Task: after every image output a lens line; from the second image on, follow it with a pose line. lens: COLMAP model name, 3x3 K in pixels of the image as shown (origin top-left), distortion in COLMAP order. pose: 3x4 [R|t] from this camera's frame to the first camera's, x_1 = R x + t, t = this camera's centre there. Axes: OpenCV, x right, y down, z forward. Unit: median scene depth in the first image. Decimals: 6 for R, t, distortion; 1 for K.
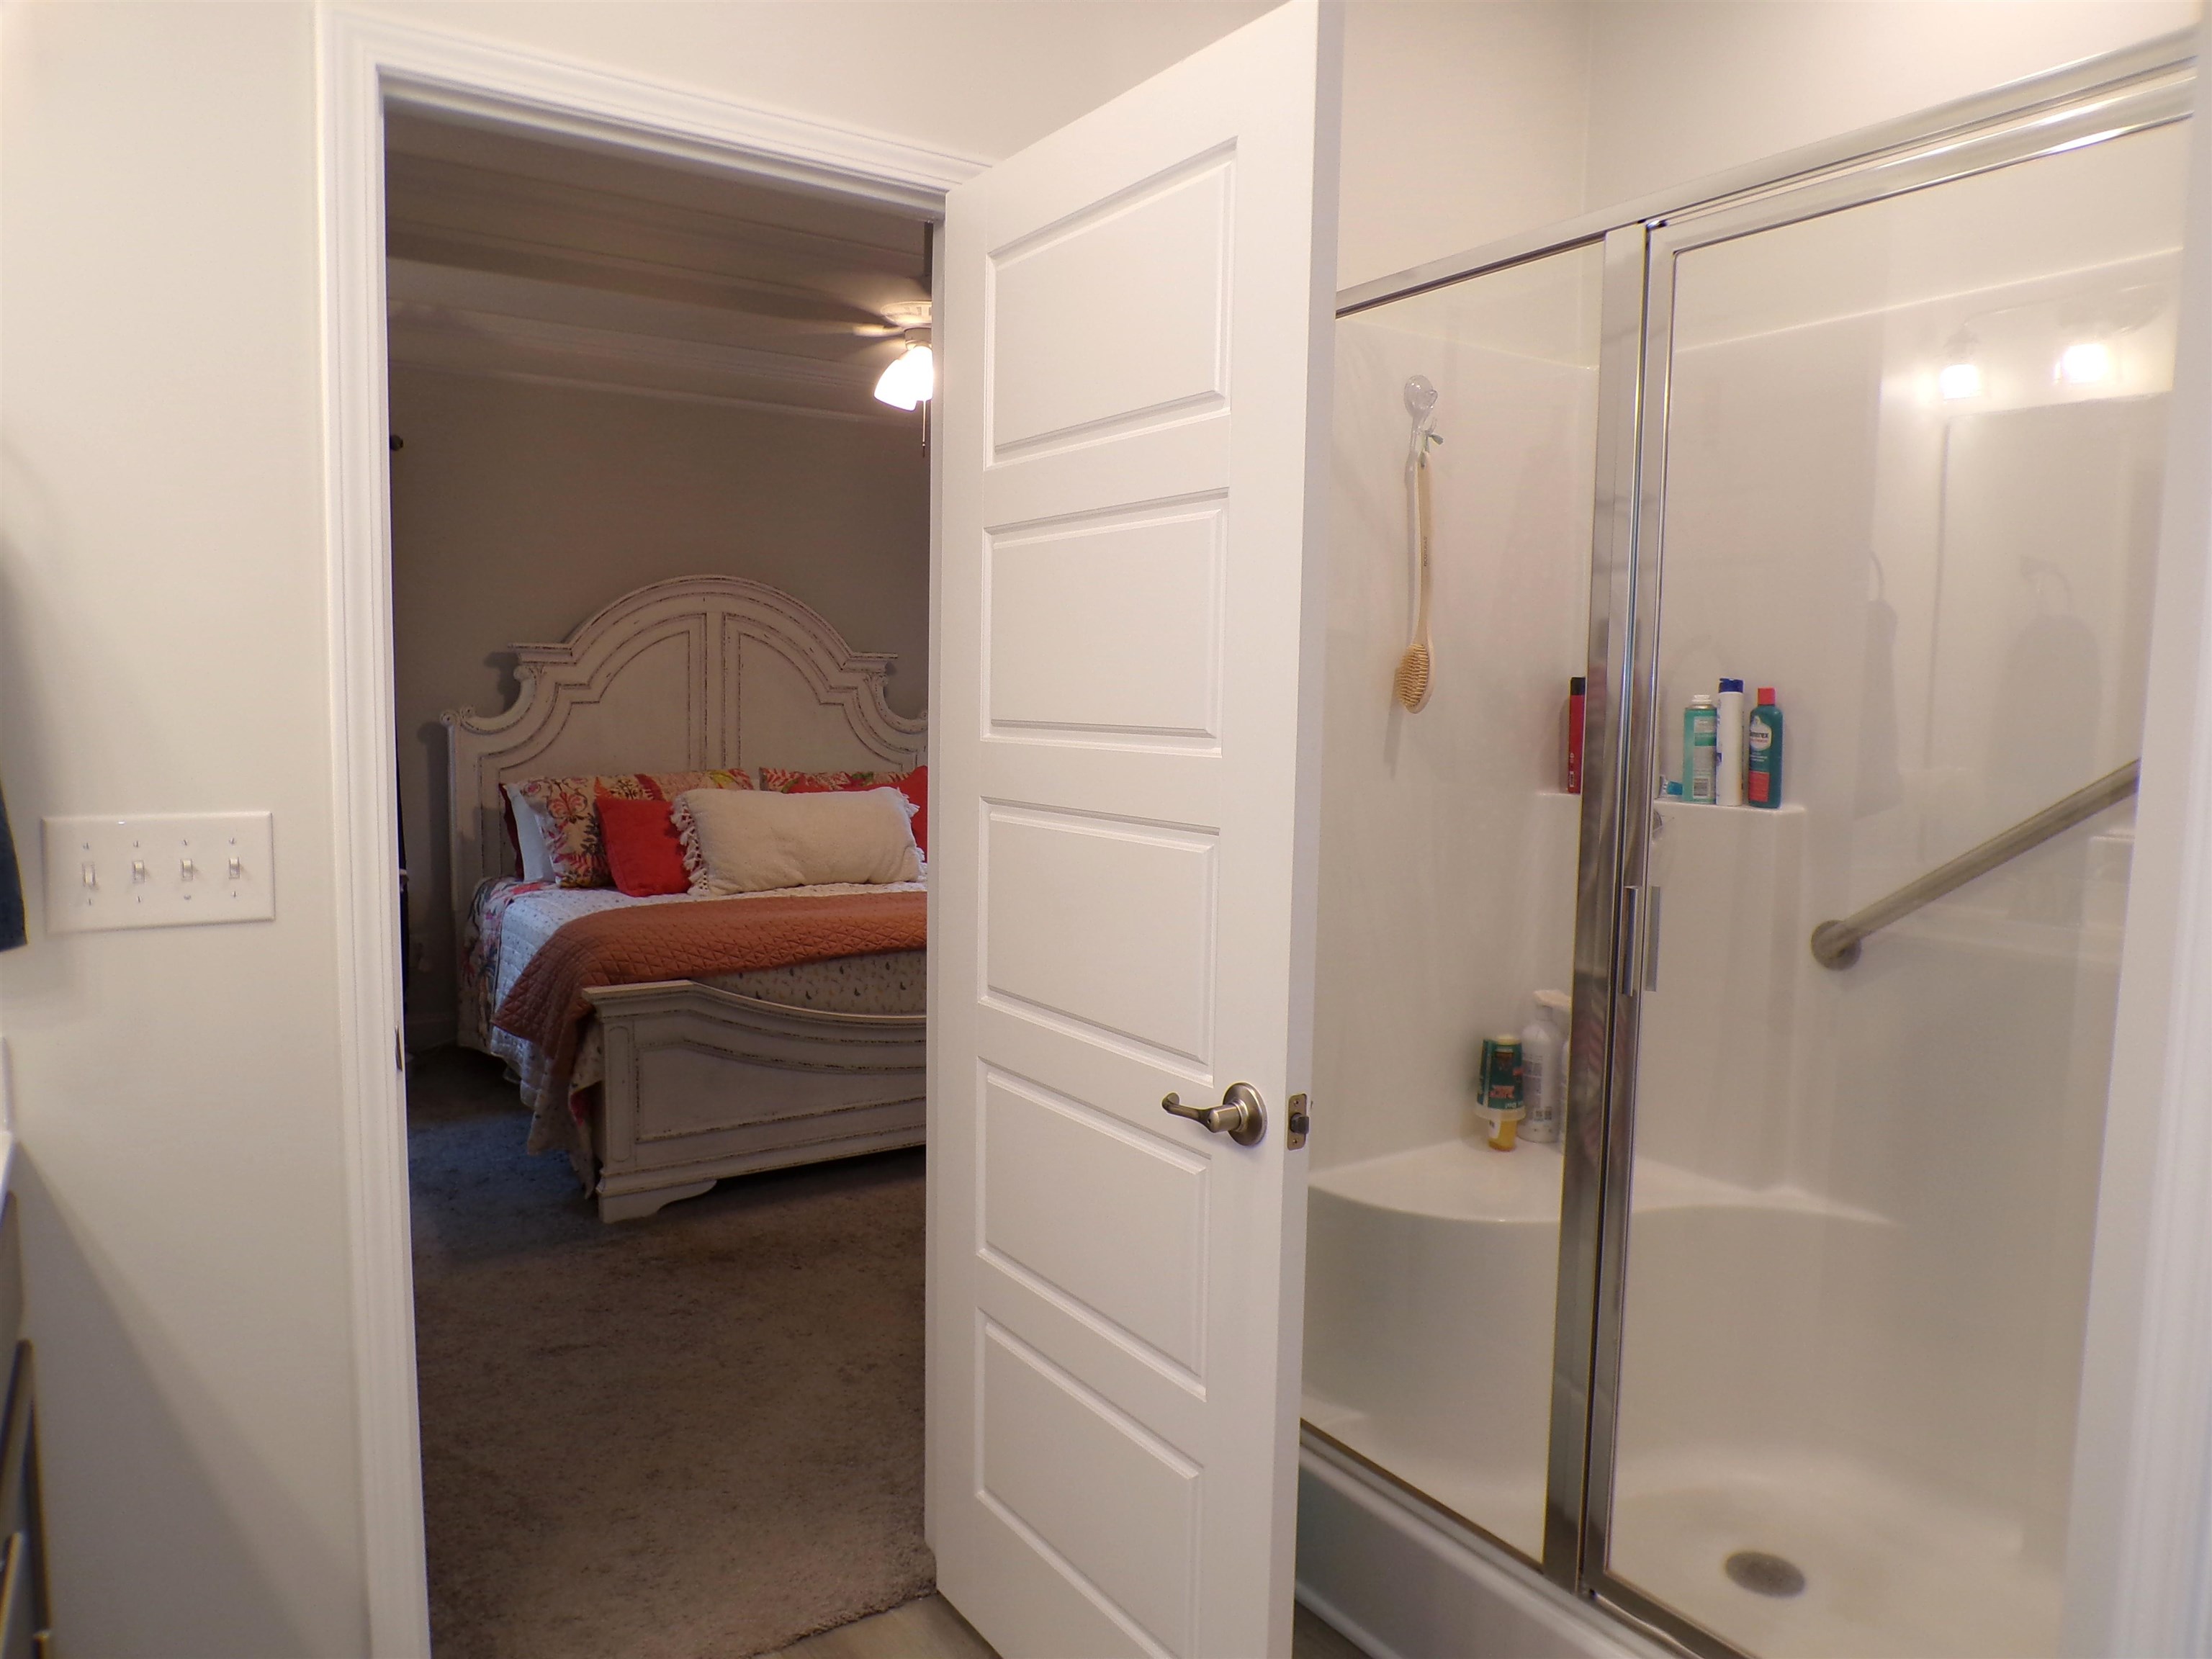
lens RADIAL K [[1497.1, 0, 1106.0], [0, 1497.1, 829.5], [0, 0, 1]] dist [-0.023105, -0.002408]
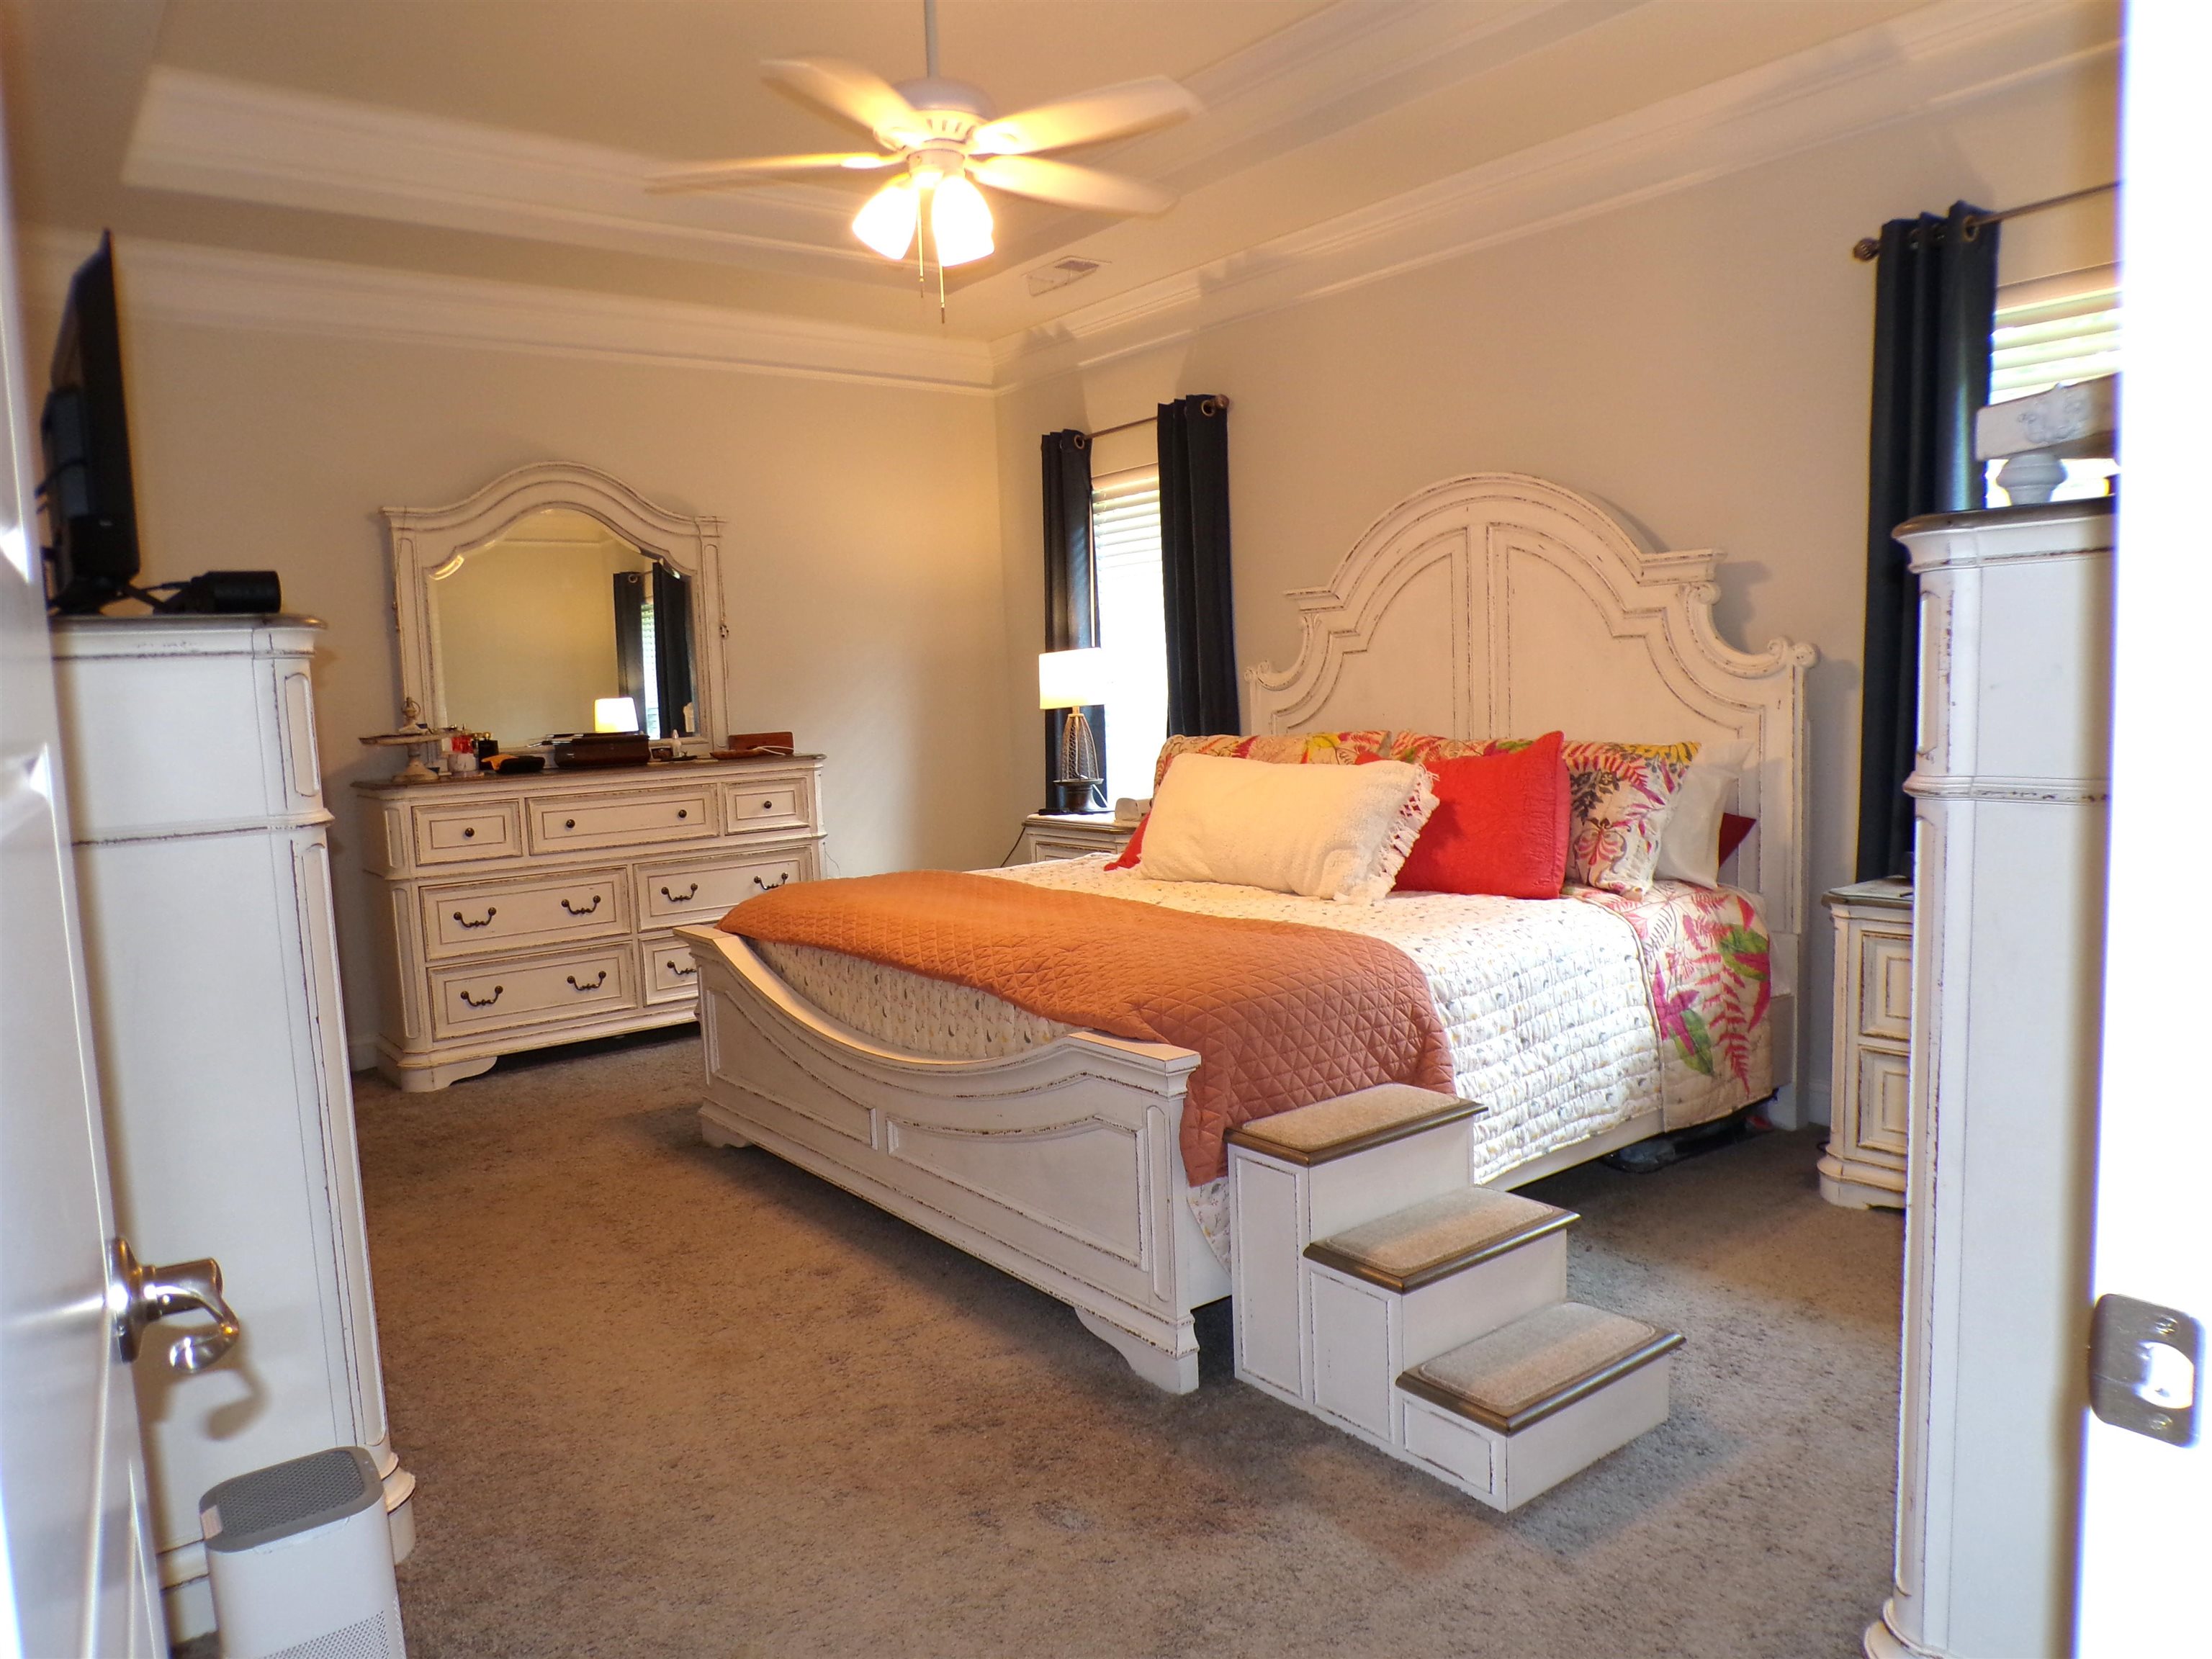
lens RADIAL K [[1497.1, 0, 1106.0], [0, 1497.1, 829.5], [0, 0, 1]] dist [-0.023105, -0.002408]
pose [[0.053085, 0.080175, -0.995366, 0.489187], [-0.050653, 0.995705, 0.077501, -0.040805], [0.997305, 0.046304, 0.056918, 0.777433]]
